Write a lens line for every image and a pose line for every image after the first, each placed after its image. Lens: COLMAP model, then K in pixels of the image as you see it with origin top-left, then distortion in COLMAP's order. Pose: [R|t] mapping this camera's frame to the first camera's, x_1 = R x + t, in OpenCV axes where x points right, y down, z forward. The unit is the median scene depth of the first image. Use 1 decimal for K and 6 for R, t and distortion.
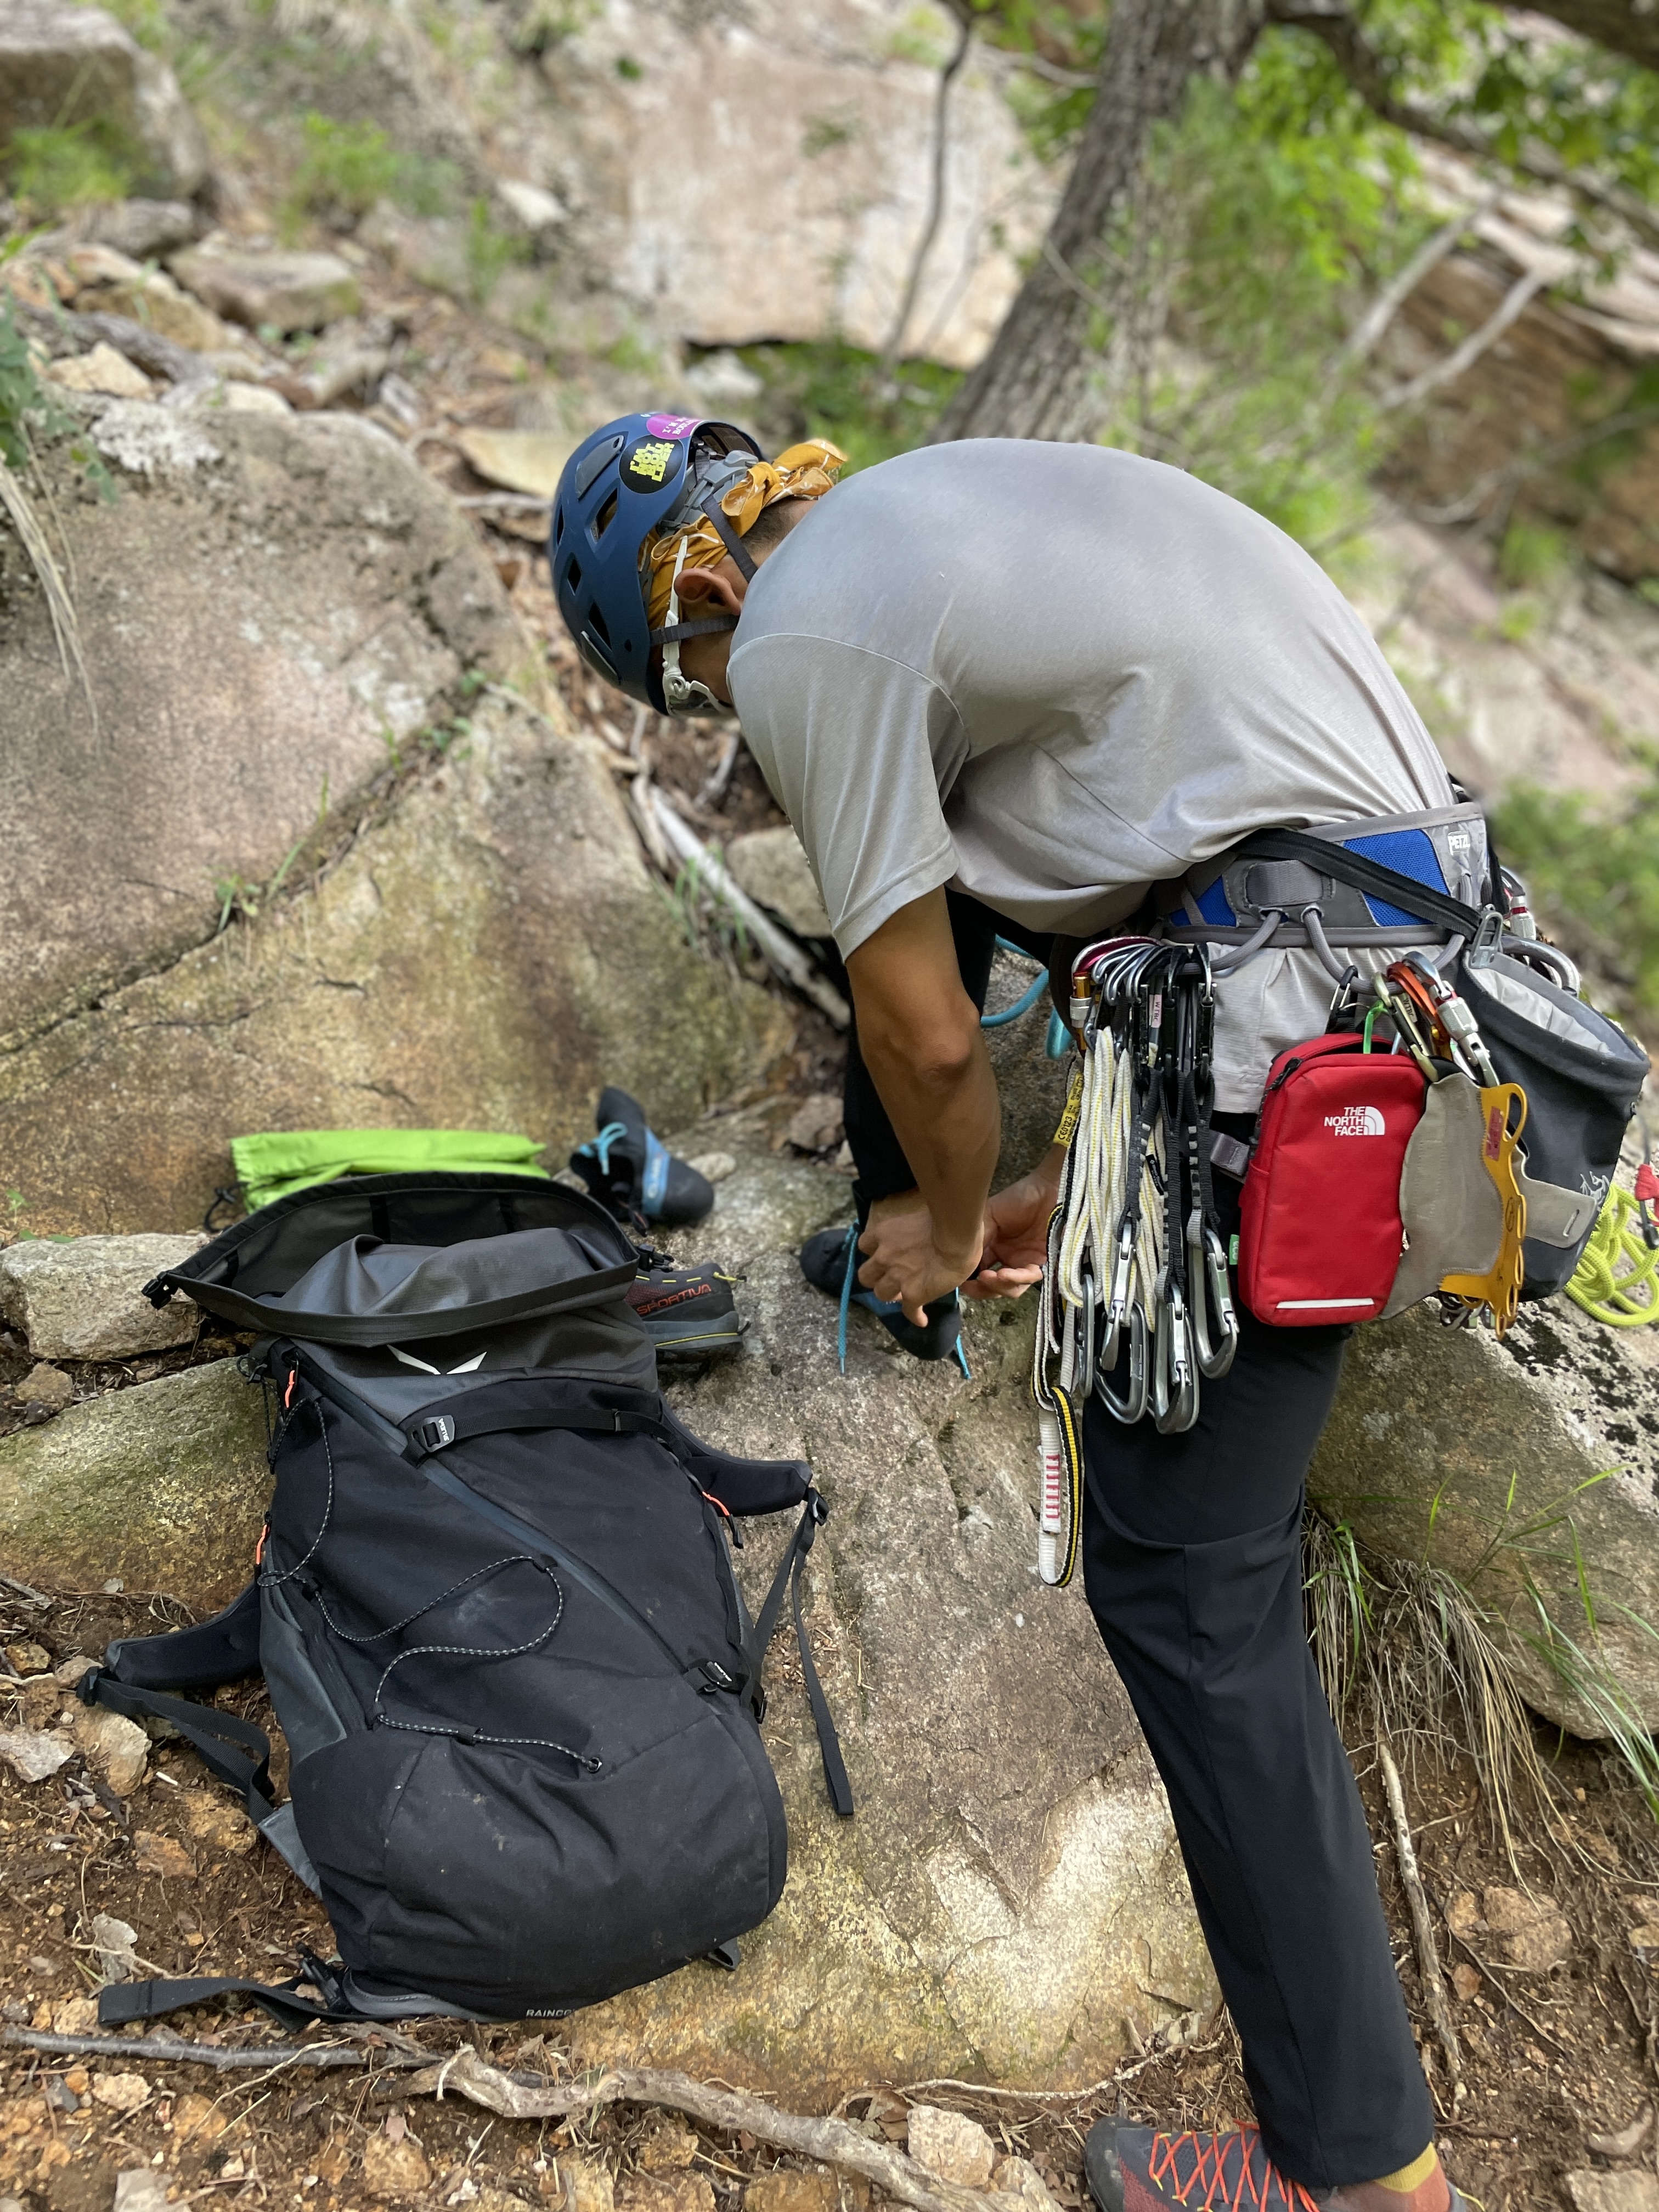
lens RADIAL K [[1721.5, 0, 834.0], [0, 1721.5, 1109.0], [0, 0, 1]] dist [0.071941, -0.099645]
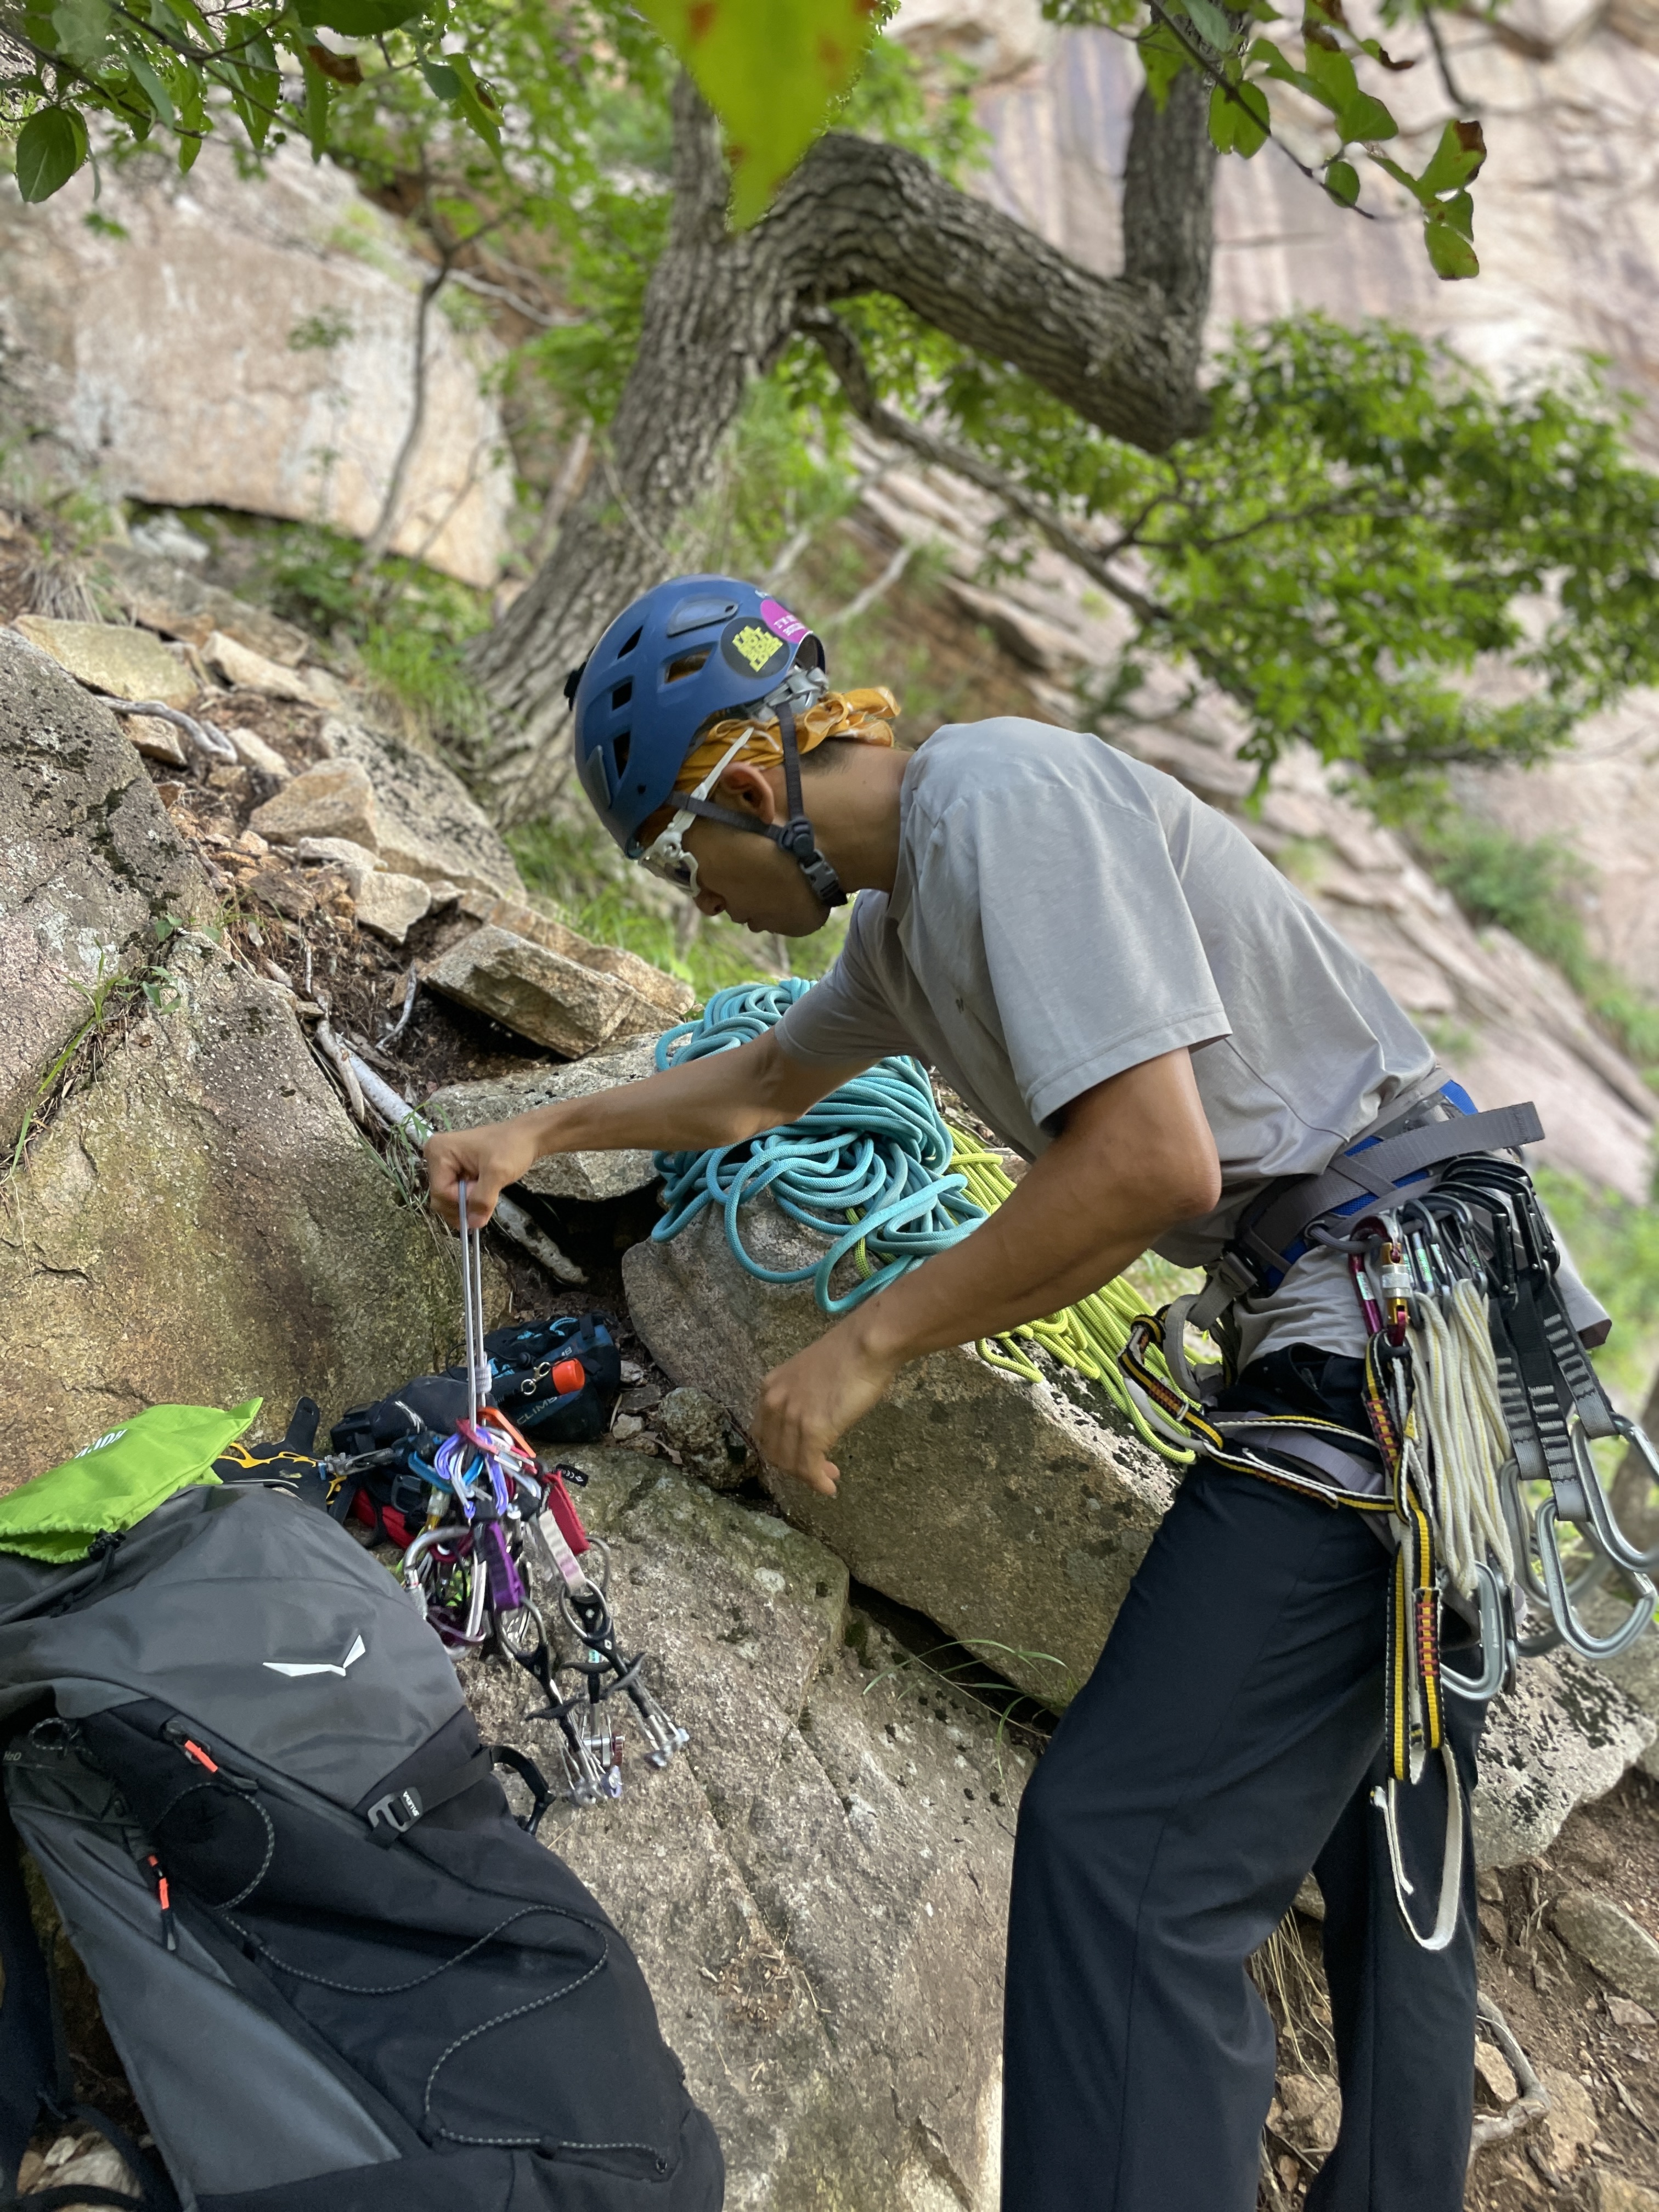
lens RADIAL K [[1721.5, 0, 820.2], [0, 1721.5, 1089.8], [0, 0, 1]] dist [0.071941, -0.099645]
pose [[0.925242, 0.007216, 0.379310, -0.240971], [0.026748, 0.996090, -0.084195, -0.072692], [-0.378435, 0.088046, 0.921431, 0.018401]]
